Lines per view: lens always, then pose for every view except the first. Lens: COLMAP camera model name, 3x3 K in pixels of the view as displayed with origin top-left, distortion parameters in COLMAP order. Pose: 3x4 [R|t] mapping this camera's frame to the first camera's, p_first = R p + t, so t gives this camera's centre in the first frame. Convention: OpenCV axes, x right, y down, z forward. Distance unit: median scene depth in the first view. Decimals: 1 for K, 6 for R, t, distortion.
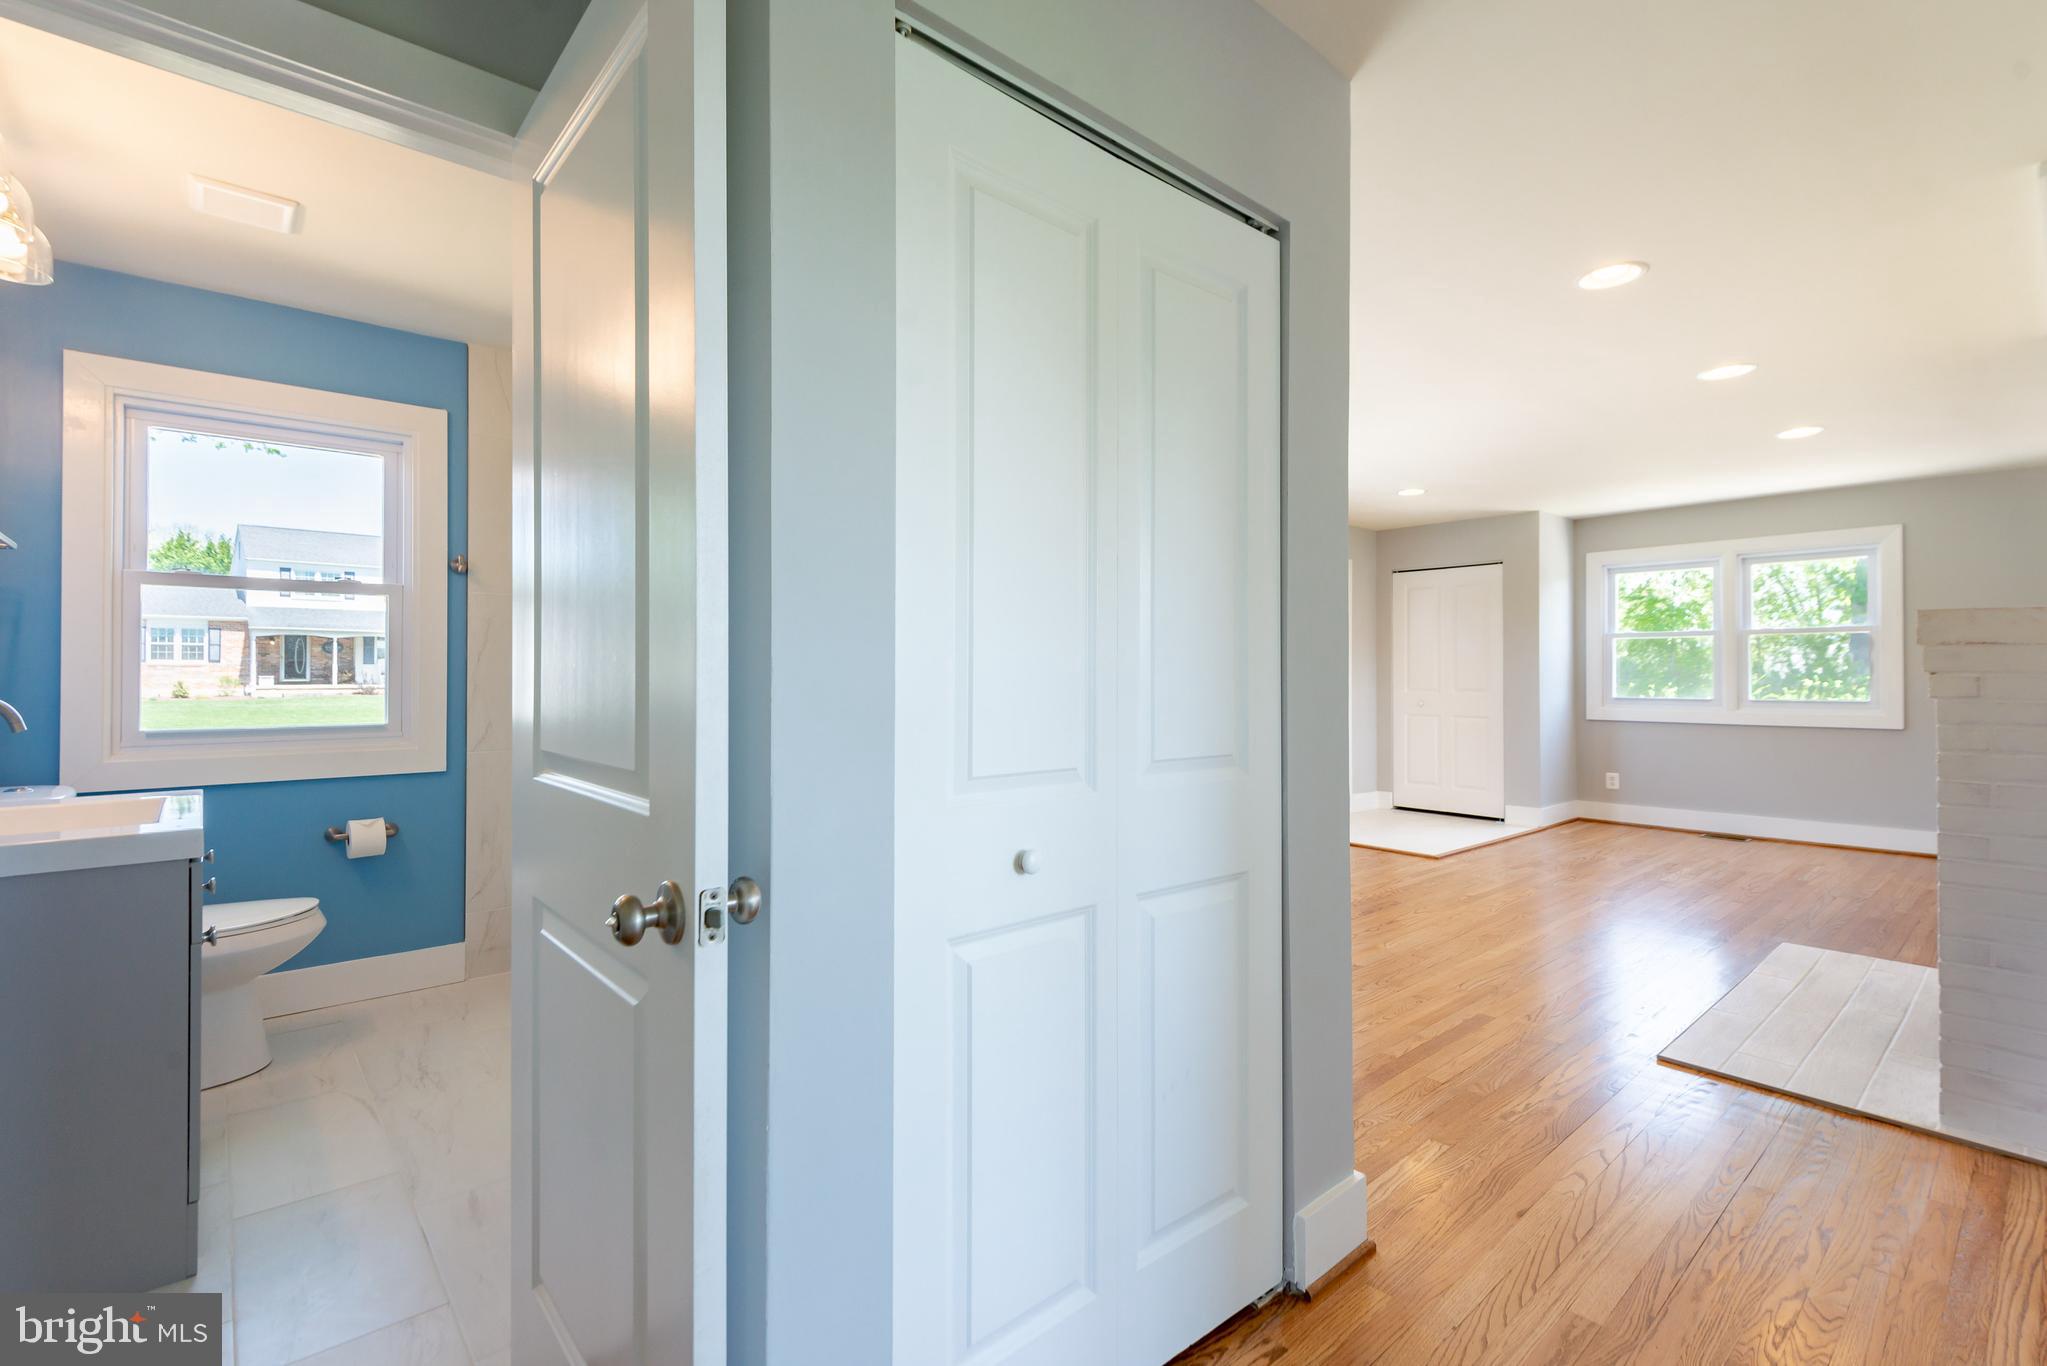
lens RADIAL K [[934.2, 0, 1021.7], [0, 934.2, 664.7], [0, 0, 1]] dist [0.011060, -0.002428]
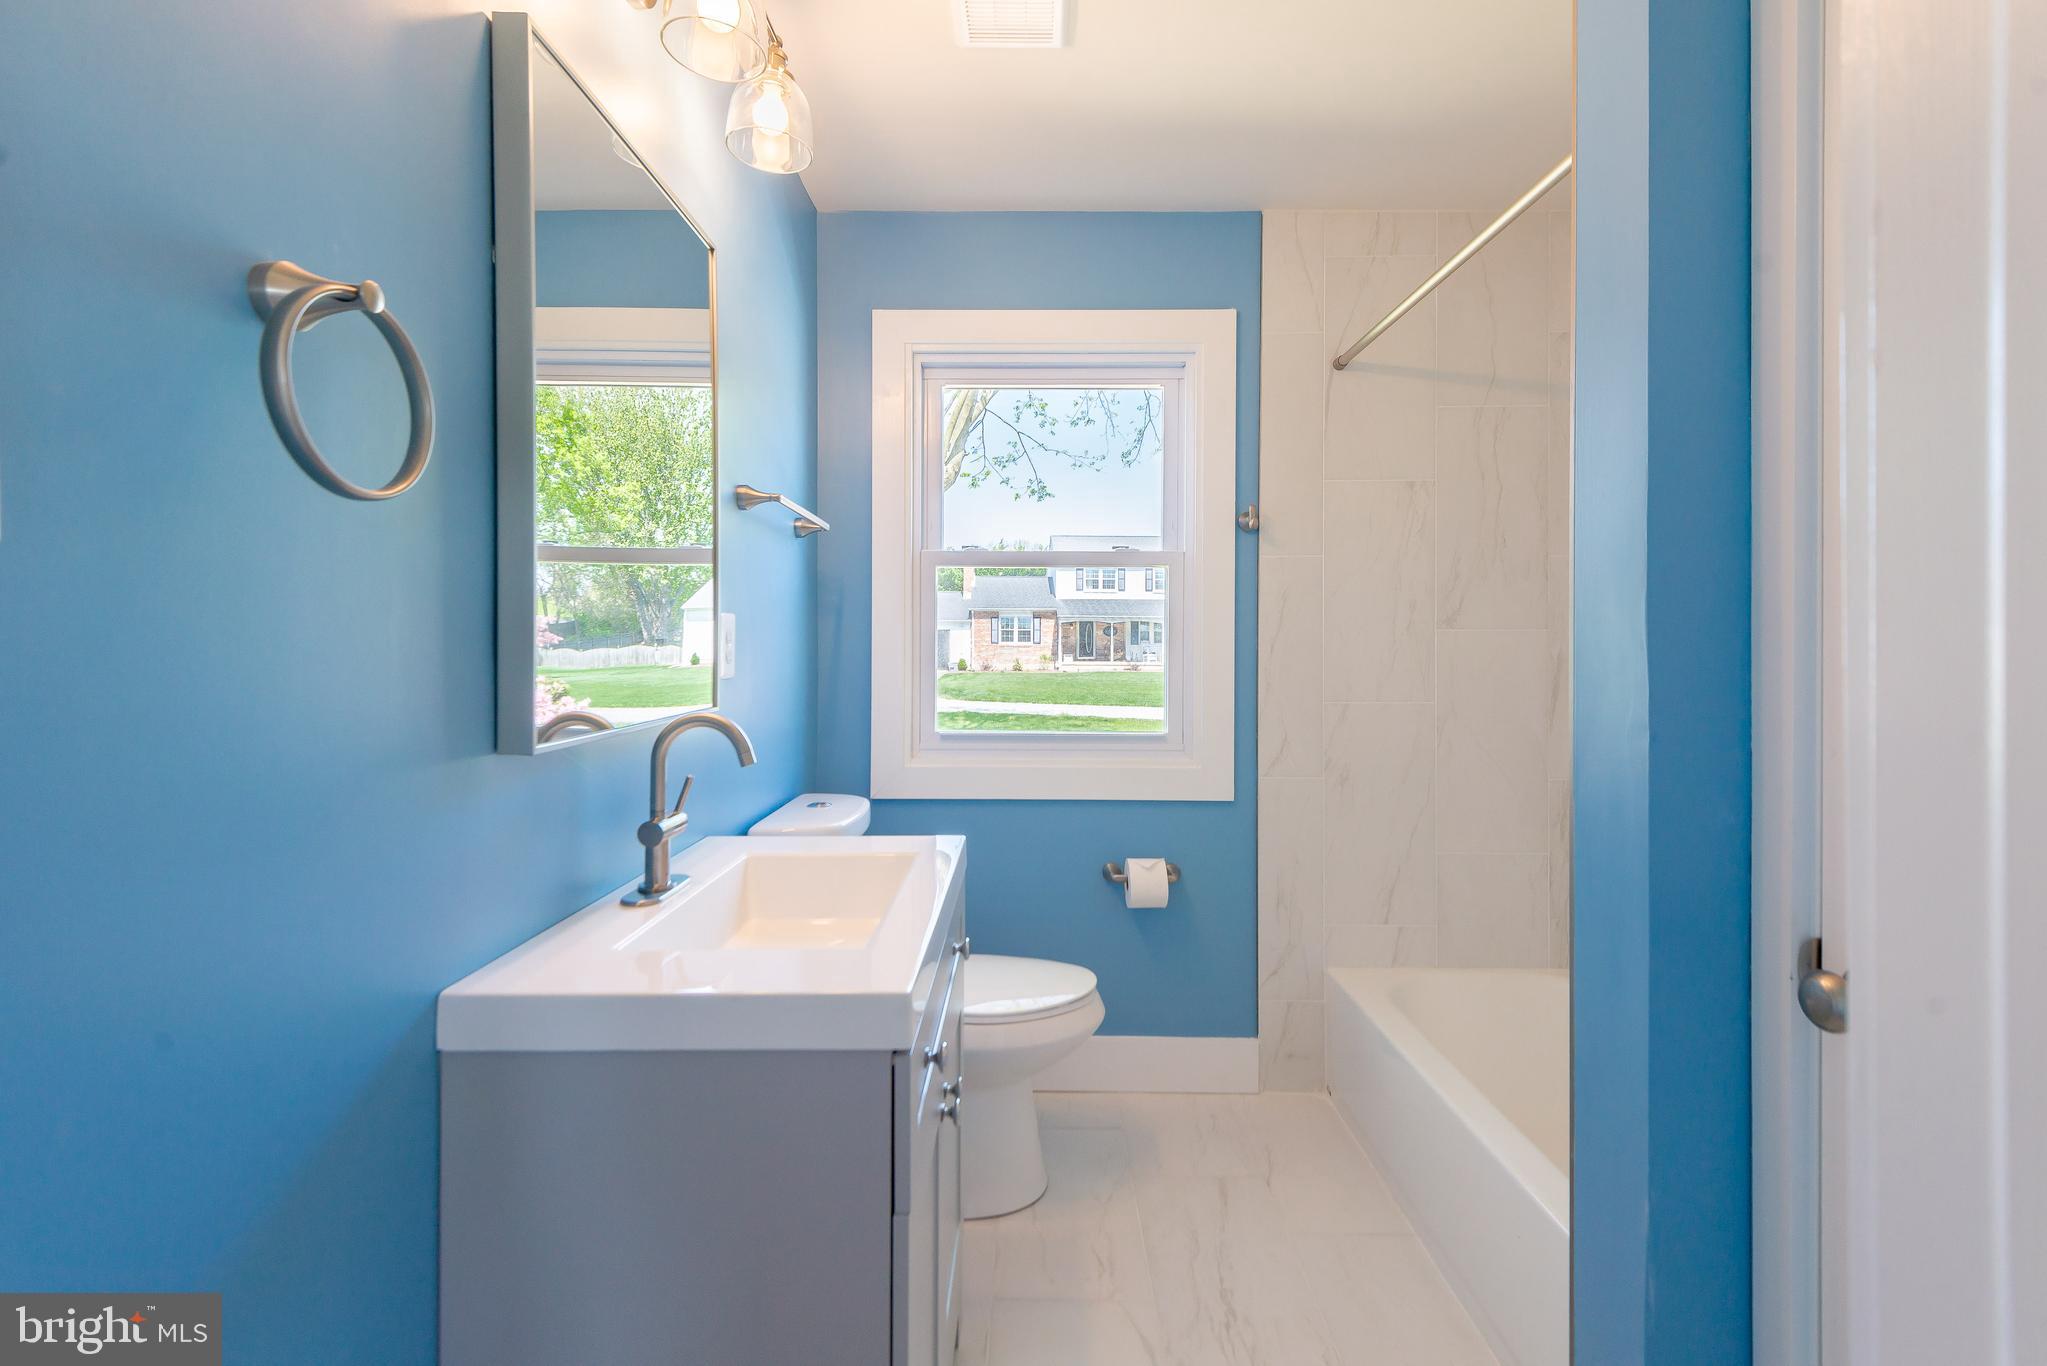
lens RADIAL K [[934.2, 0, 1031.4], [0, 934.2, 645.8], [0, 0, 1]] dist [0.011060, -0.002428]
pose [[0.753383, -0.001017, -0.657581, -0.249665], [0.002275, 0.999997, 0.001061, -0.009907], [0.657578, -0.002295, 0.753383, 0.340950]]
